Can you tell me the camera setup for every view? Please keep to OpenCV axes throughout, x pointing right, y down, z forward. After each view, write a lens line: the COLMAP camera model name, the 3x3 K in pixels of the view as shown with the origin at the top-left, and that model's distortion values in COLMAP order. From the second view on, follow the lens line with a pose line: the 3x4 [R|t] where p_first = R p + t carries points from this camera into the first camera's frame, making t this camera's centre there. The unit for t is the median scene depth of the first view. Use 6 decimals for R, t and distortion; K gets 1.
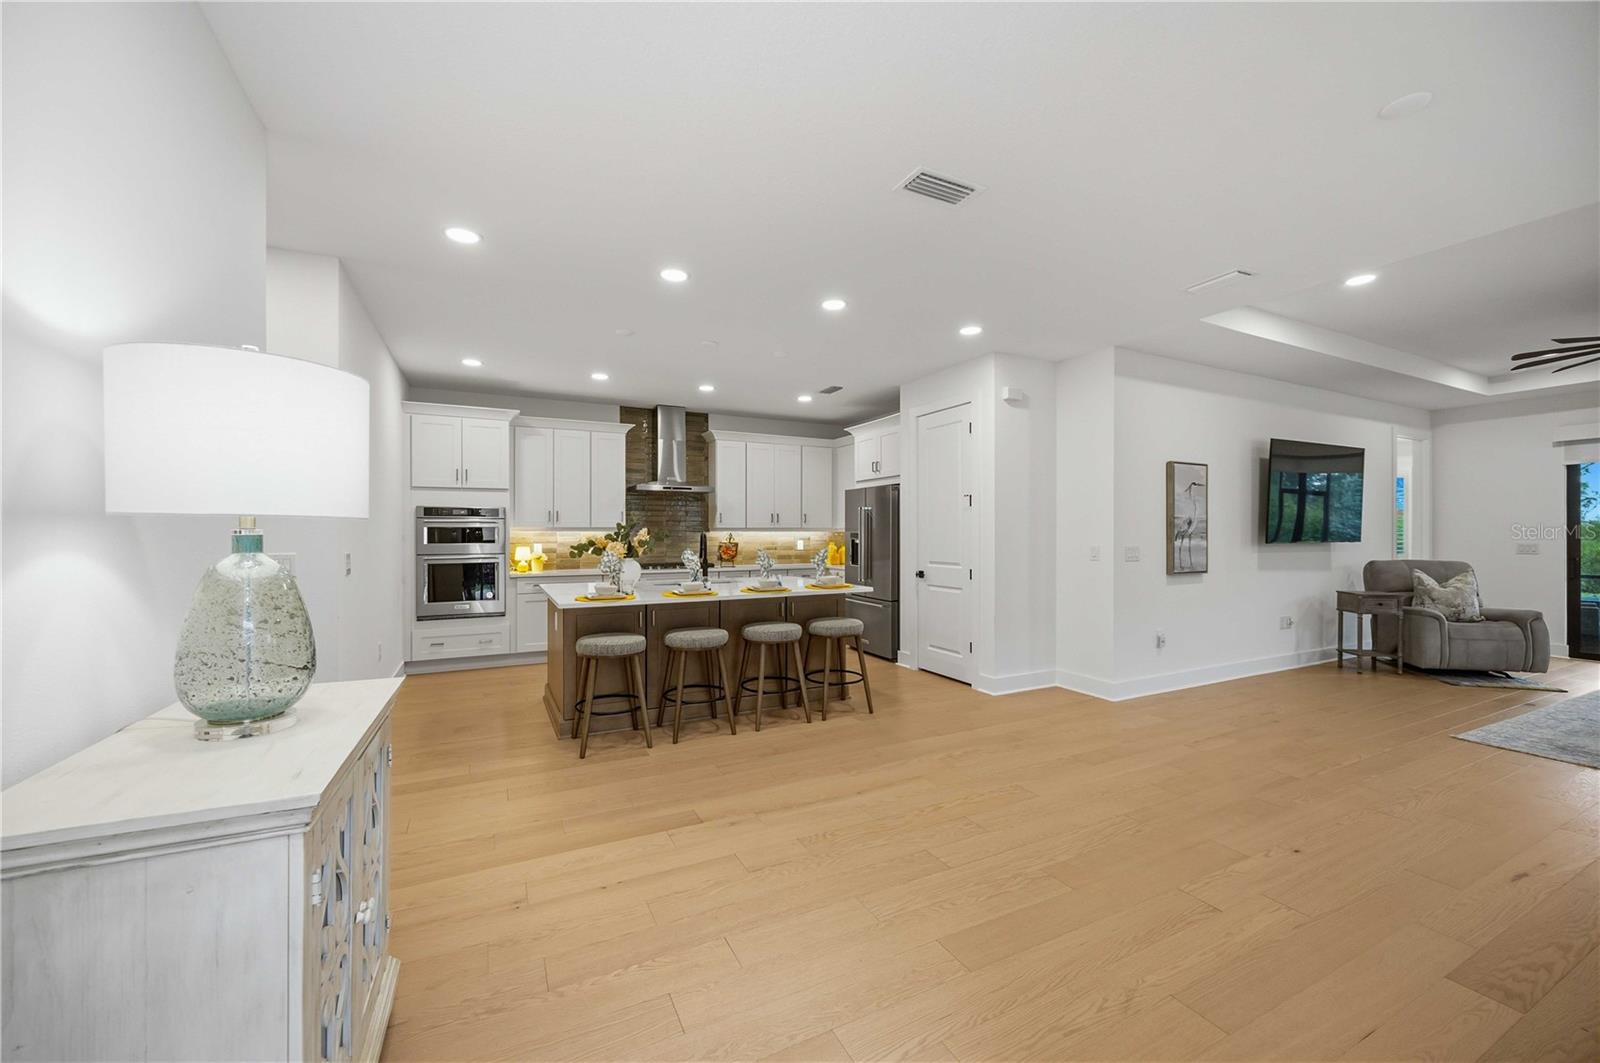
lens RADIAL K [[621.4, 0, 798.2], [0, 621.4, 531.1], [0, 0, 1]] dist [-0.000560, 0.000013]
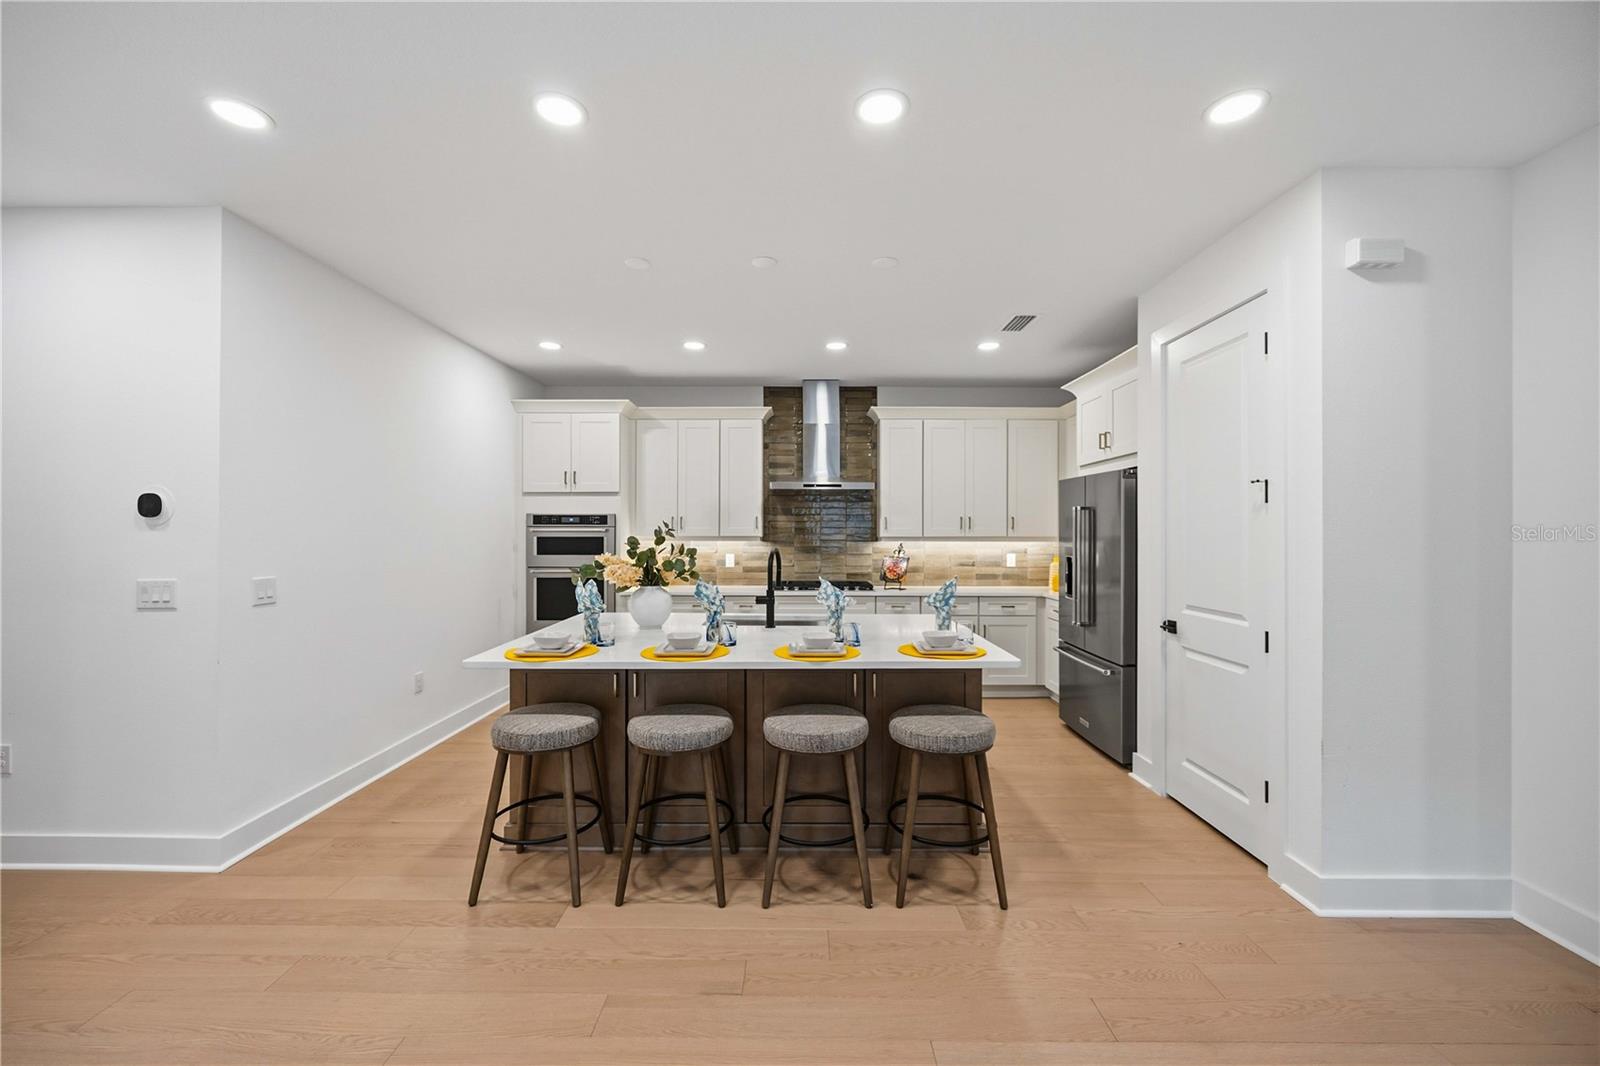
lens RADIAL K [[626.3, 0, 798.5], [0, 626.3, 531.2], [0, 0, 1]] dist [-0.002173, -0.000172]
pose [[0.891863, 0.001942, -0.452302, 0.149307], [-0.001238, 0.999998, 0.001852, -0.015981], [0.452304, -0.001092, 0.891863, 0.341429]]
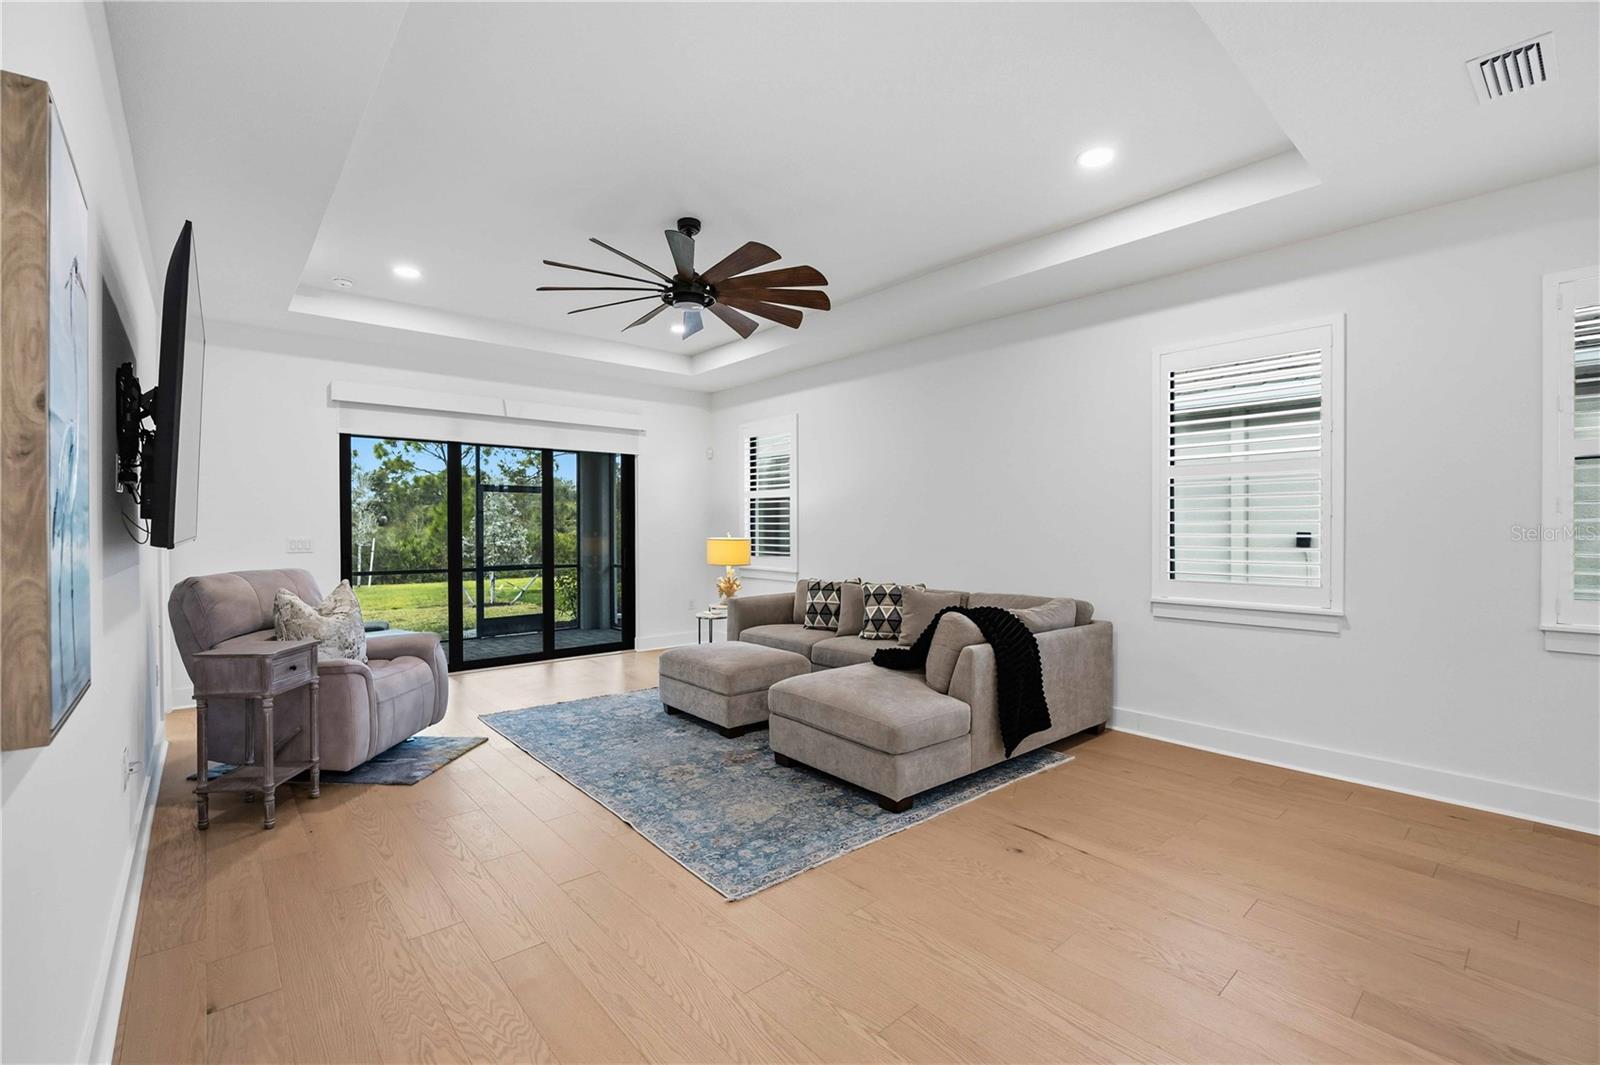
lens RADIAL K [[692.6, 0, 798.4], [0, 692.6, 534.3], [0, 0, 1]] dist [-0.018116, 0.000255]
pose [[-0.244005, -0.008302, 0.969739, 0.313298], [-0.003571, 0.999964, 0.007663, 0.009181], [-0.969767, -0.001593, -0.244026, 0.713761]]
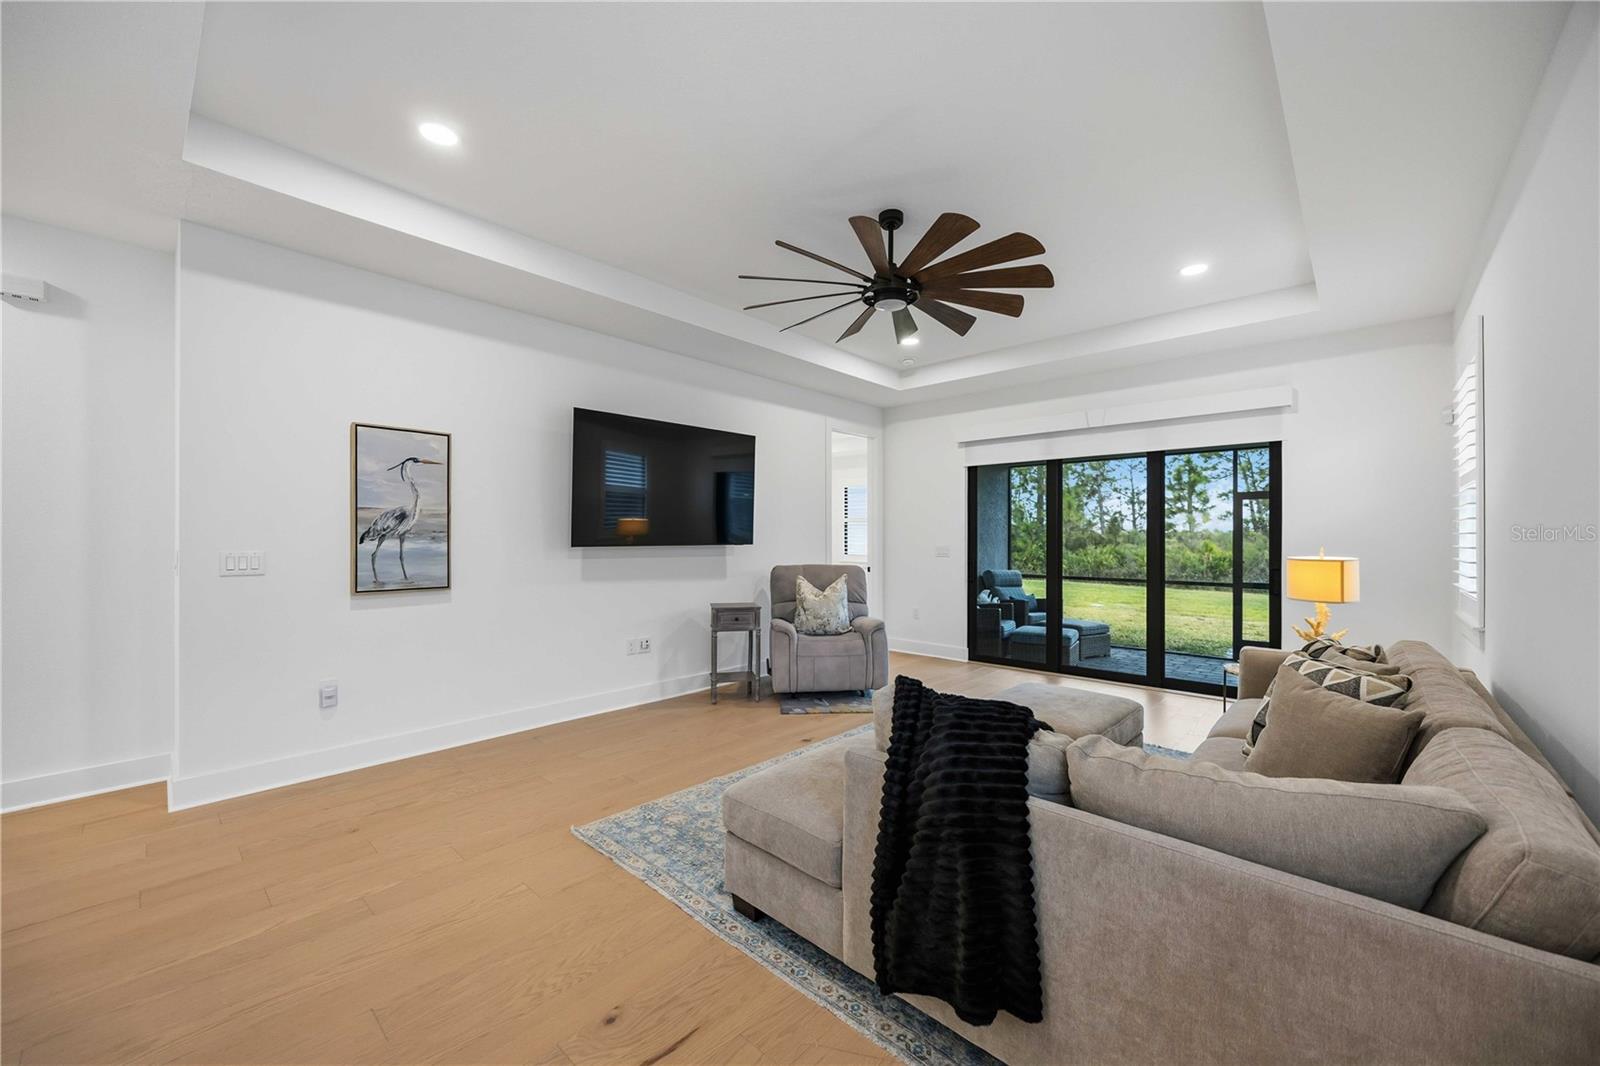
lens RADIAL K [[615.3, 0, 796.9], [0, 615.3, 533.9], [0, 0, 1]] dist [-0.000094, -0.000020]
pose [[0.936879, 0.004343, 0.349626, 0.687825], [-0.004253, 0.999990, -0.001025, 0.003656], [-0.349627, -0.000526, 0.936889, 0.187482]]
